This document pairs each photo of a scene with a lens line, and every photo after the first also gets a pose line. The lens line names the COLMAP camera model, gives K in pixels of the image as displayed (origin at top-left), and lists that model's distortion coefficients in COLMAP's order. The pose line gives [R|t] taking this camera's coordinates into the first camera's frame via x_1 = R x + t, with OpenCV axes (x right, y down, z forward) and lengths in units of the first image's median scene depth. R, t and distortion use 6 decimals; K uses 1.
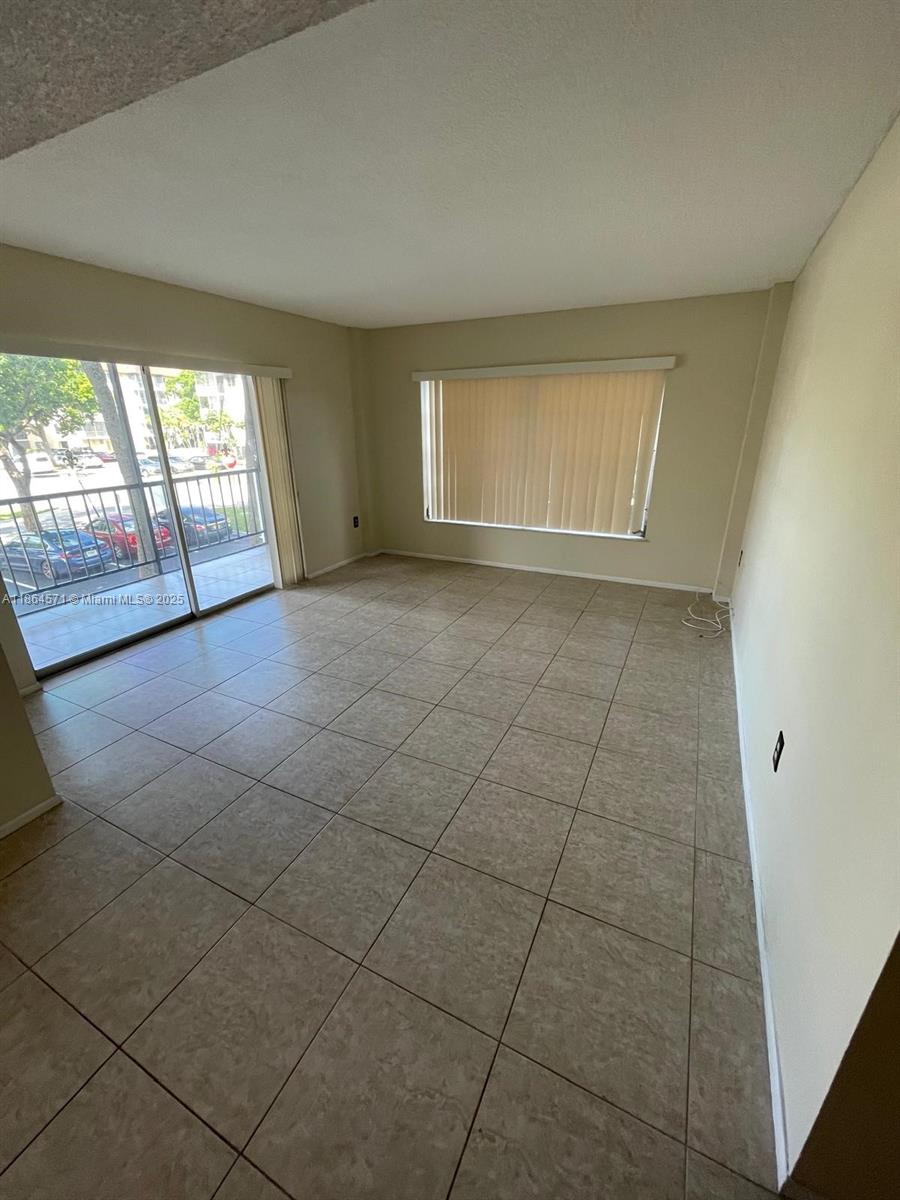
lens RADIAL K [[484.3, 0, 453.4], [0, 484.3, 598.0], [0, 0, 1]] dist [-0.001491, -0.000419]
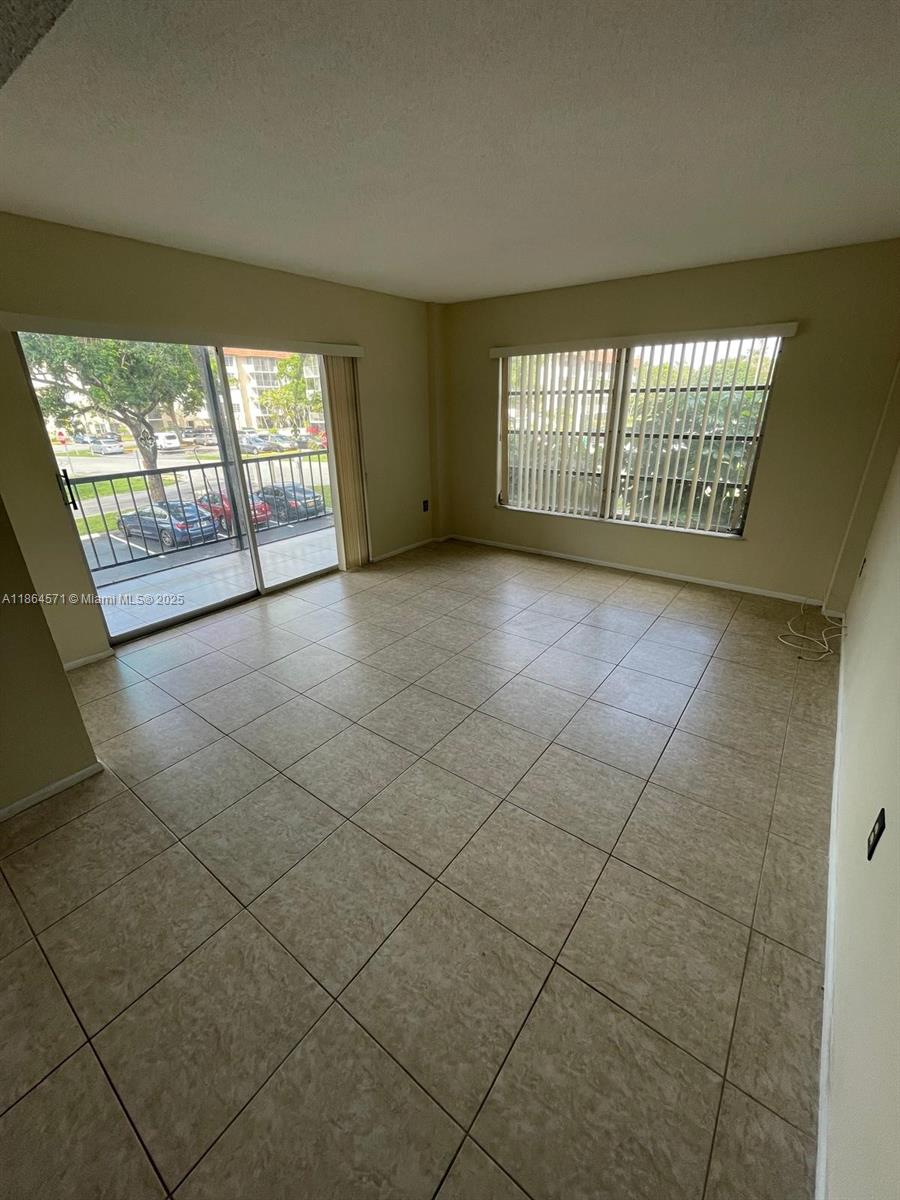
lens RADIAL K [[484.3, 0, 453.4], [0, 484.3, 598.0], [0, 0, 1]] dist [-0.001491, -0.000419]
pose [[0.982520, 0.067084, -0.173649, 0.099538], [-0.060776, 0.997293, 0.041399, -0.041416], [0.175956, -0.030122, 0.983937, 0.113805]]
